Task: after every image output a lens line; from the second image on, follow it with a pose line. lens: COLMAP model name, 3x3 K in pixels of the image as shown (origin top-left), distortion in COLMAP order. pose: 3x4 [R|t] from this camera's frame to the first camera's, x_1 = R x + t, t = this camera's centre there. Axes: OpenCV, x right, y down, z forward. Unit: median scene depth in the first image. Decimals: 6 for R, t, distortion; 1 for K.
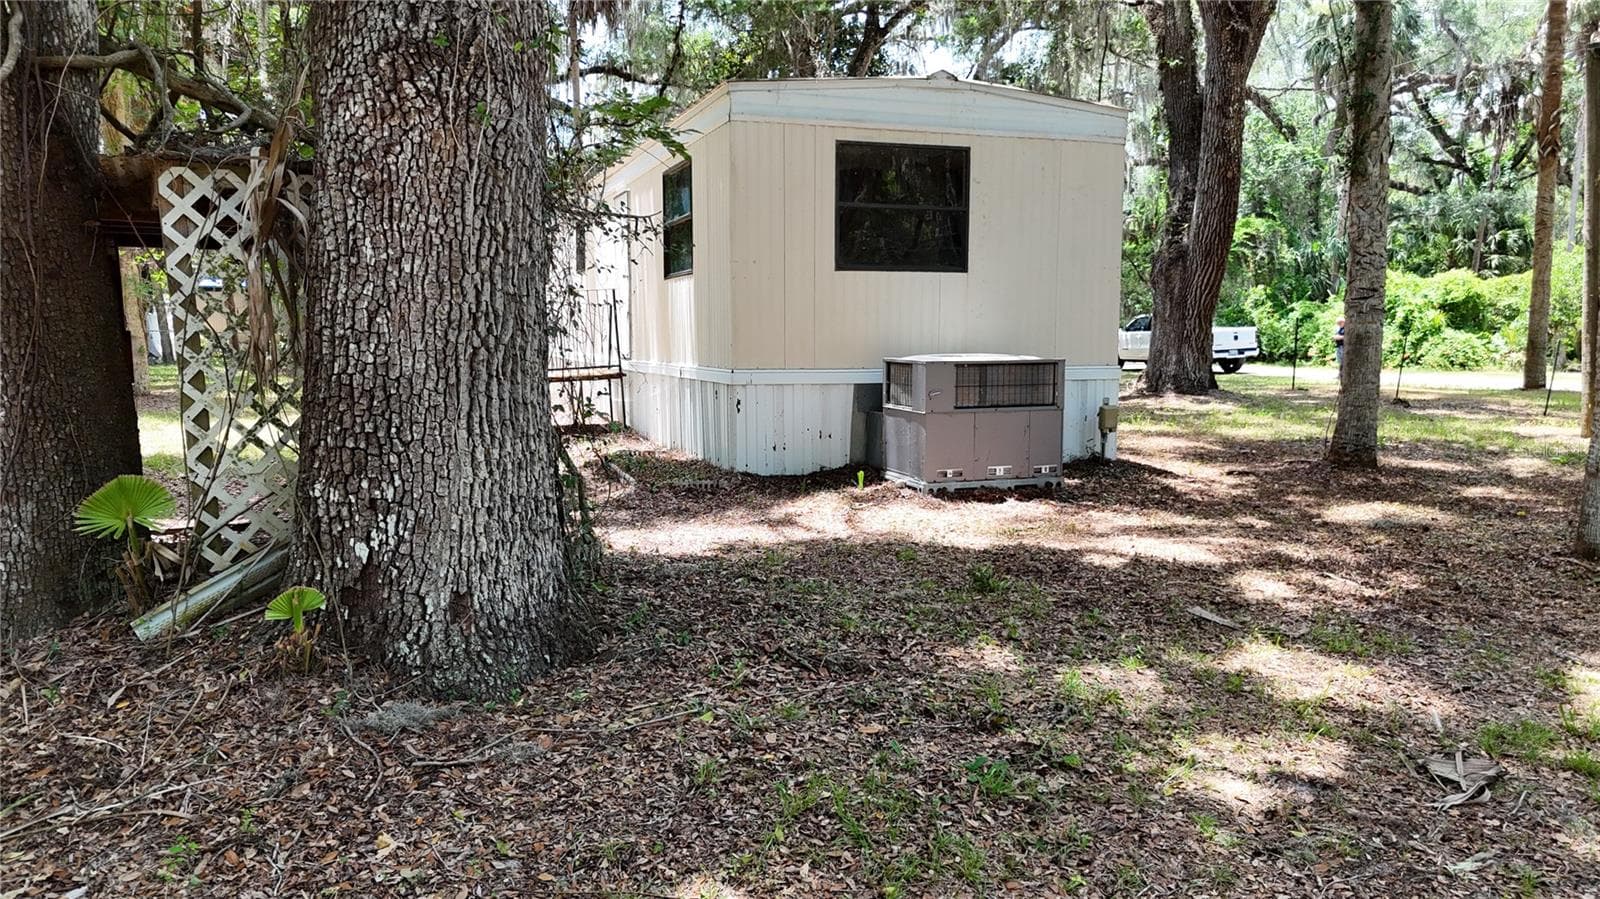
lens RADIAL K [[1197.7, 0, 800.0], [0, 1197.7, 449.5], [0, 0, 1]] dist [0.072598, -0.066244]
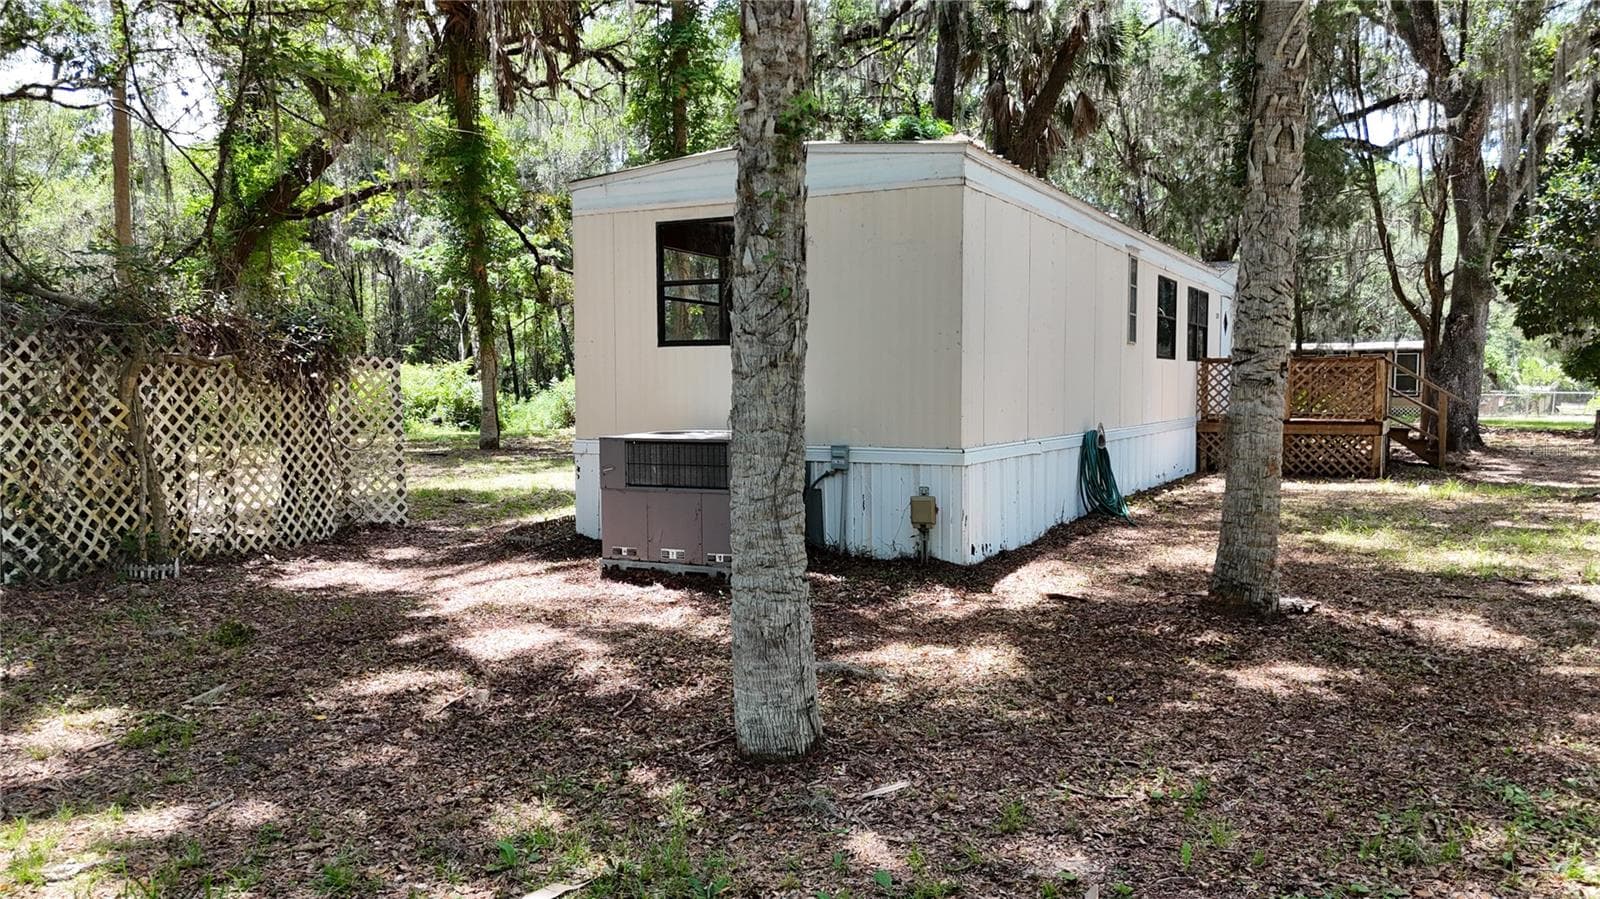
lens RADIAL K [[1190.9, 0, 799.2], [0, 1190.9, 463.0], [0, 0, 1]] dist [0.059452, -0.050378]
pose [[0.678866, 0.040620, -0.733137, 0.928812], [-0.070267, 0.997480, -0.009799, -0.052496], [0.730892, 0.058168, 0.680010, 0.424548]]
